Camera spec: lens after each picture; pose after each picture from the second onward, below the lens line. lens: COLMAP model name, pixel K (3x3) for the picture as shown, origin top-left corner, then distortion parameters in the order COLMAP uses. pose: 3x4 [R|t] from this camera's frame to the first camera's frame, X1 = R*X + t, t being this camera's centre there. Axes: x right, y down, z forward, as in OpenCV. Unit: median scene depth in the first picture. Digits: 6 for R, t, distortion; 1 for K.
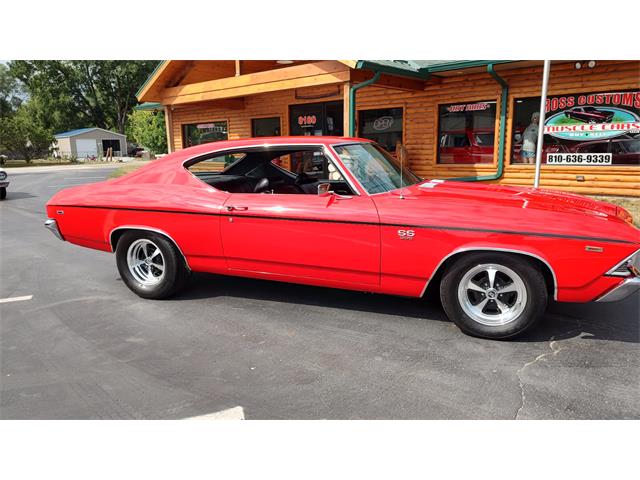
lens RADIAL K [[462.4, 0, 324.5], [0, 462.4, 239.9], [0, 0, 1]] dist [0.016204, -0.018232]
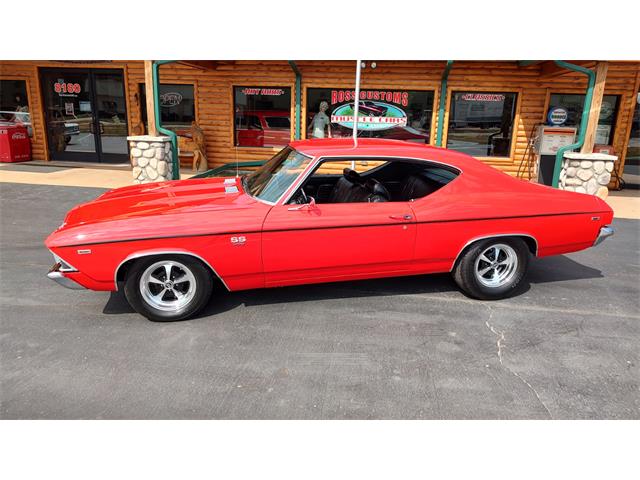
lens RADIAL K [[462.4, 0, 323.5], [0, 462.4, 237.6], [0, 0, 1]] dist [0.016204, -0.018232]
pose [[0.848290, -0.090946, 0.521663, -0.156946], [0.058610, 0.995214, 0.078197, -0.043627], [-0.526278, -0.035759, 0.849560, 0.061317]]
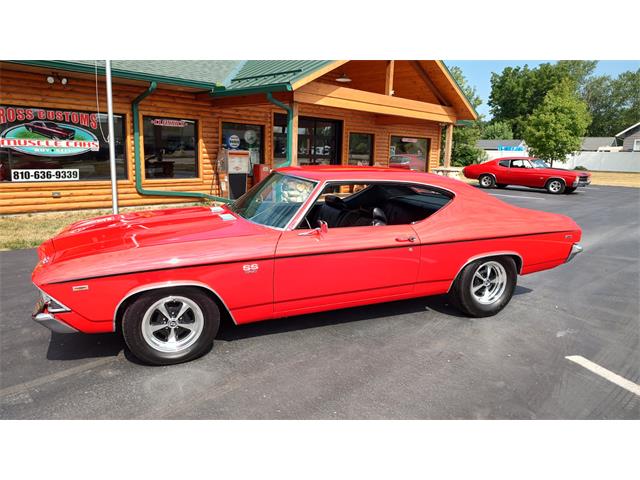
lens RADIAL K [[462.4, 0, 324.9], [0, 462.4, 237.4], [0, 0, 1]] dist [0.016204, -0.018232]
pose [[0.045729, -0.158623, 0.986280, -0.399845], [0.171728, 0.973863, 0.148664, -0.093111], [-0.984082, 0.162574, 0.071773, 0.386603]]
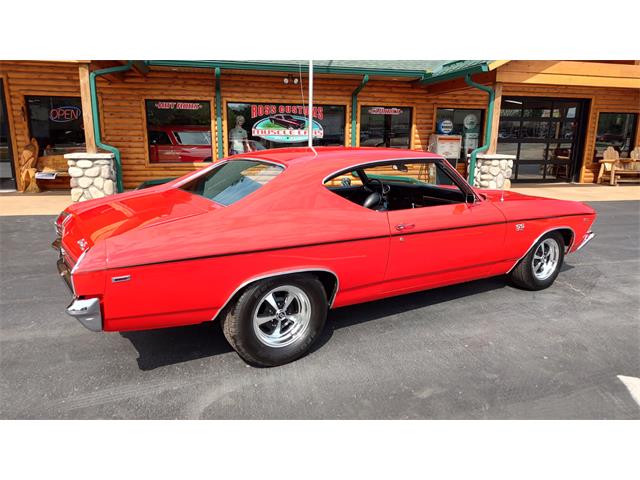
lens RADIAL K [[462.4, 0, 326.3], [0, 462.4, 237.5], [0, 0, 1]] dist [0.016204, -0.018232]
pose [[0.582659, -0.148073, 0.799113, -0.381614], [0.139098, 0.986923, 0.081453, -0.052773], [-0.800725, 0.063695, 0.595637, 0.207345]]
